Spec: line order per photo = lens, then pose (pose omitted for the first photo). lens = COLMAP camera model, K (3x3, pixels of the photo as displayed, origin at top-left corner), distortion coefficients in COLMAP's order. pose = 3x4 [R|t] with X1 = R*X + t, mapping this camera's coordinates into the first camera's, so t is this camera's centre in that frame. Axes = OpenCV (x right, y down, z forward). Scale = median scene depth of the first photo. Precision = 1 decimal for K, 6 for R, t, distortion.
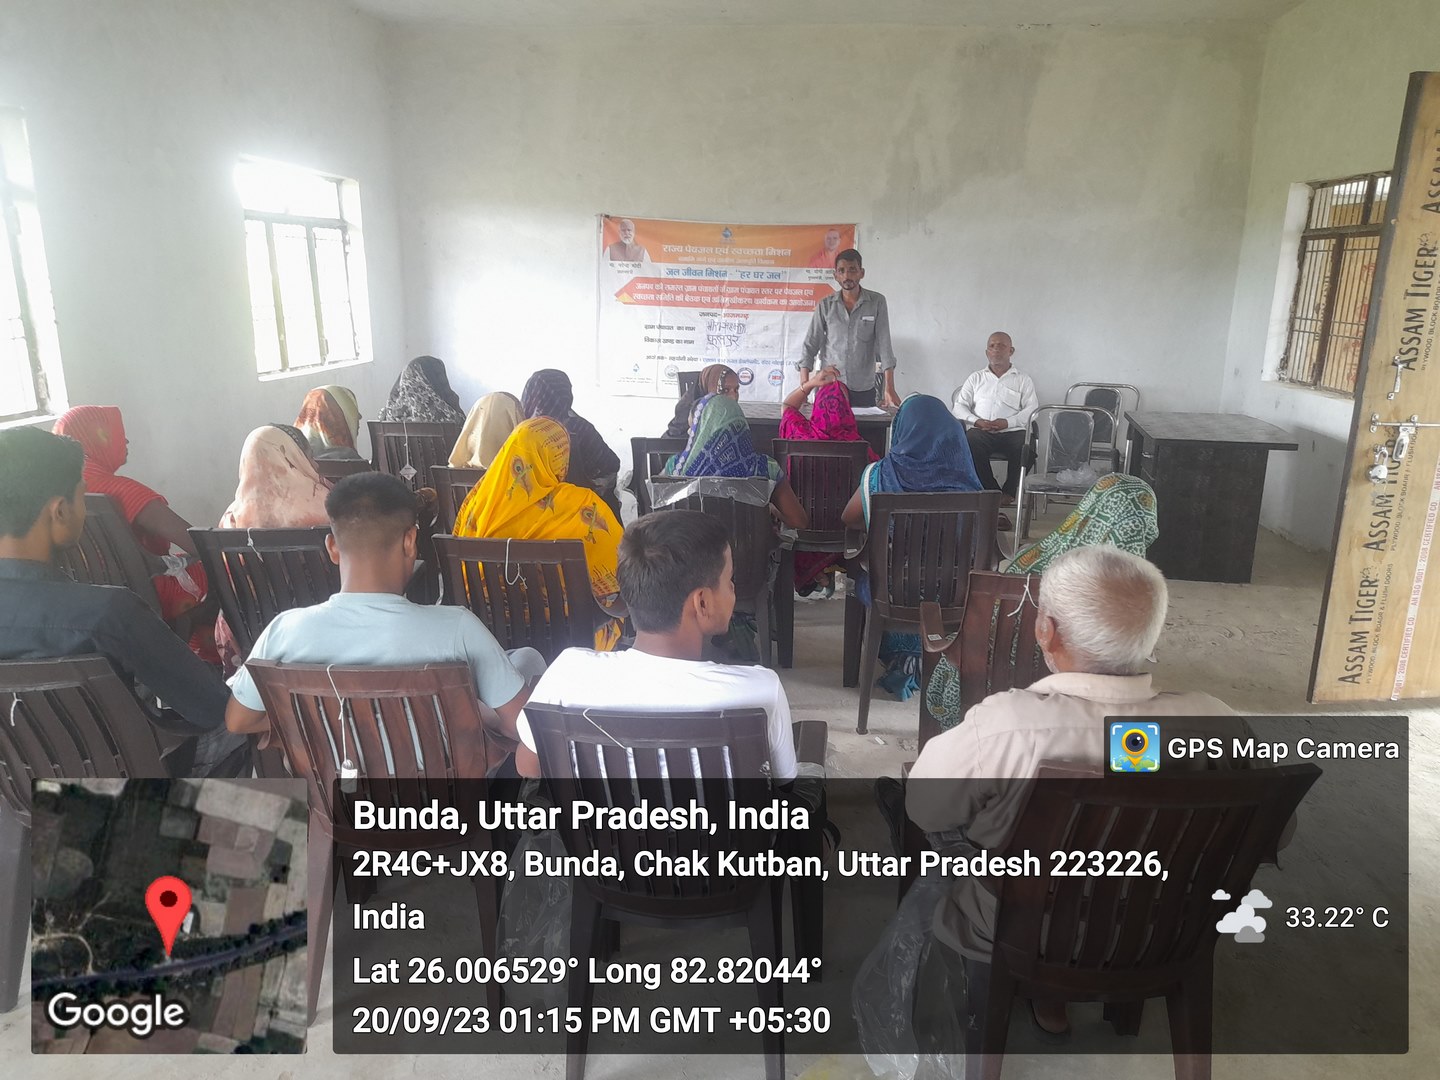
lens RADIAL K [[1084.3, 0, 726.7], [0, 1084.3, 532.6], [0, 0, 1]] dist [0.009054, -0.020549]
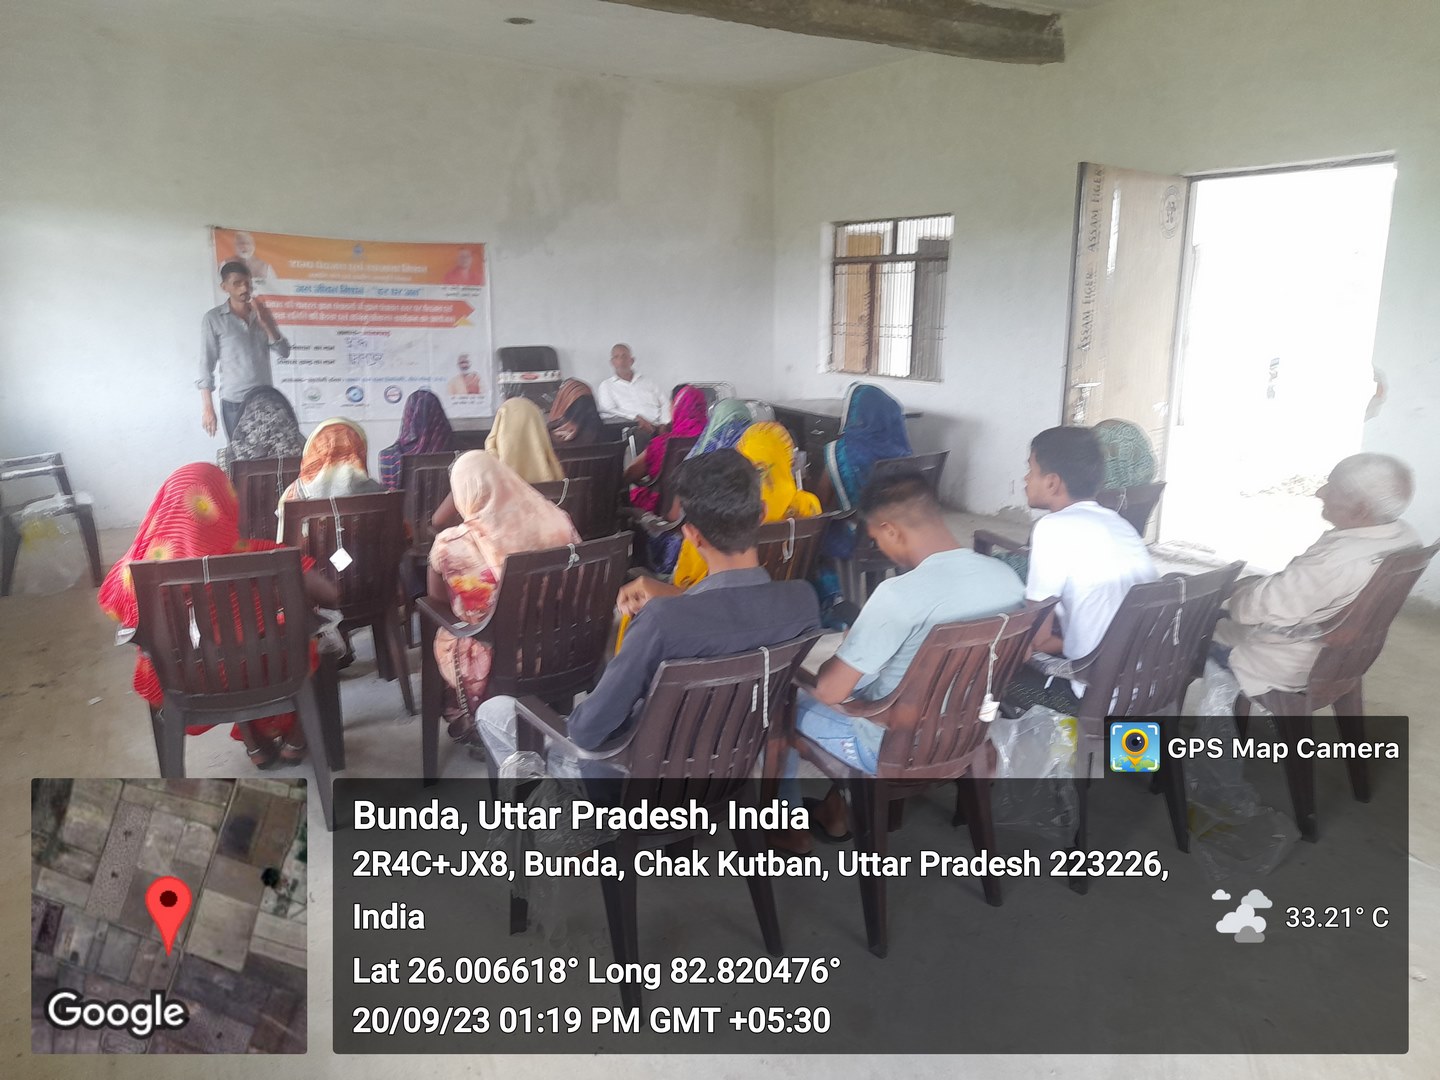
lens RADIAL K [[1084.3, 0, 725.5], [0, 1084.3, 535.6], [0, 0, 1]] dist [0.009054, -0.020549]
pose [[0.784740, -0.137247, 0.604438, -0.419650], [0.145169, 0.988750, 0.036039, -0.009918], [-0.602585, 0.059464, 0.795836, 0.045126]]
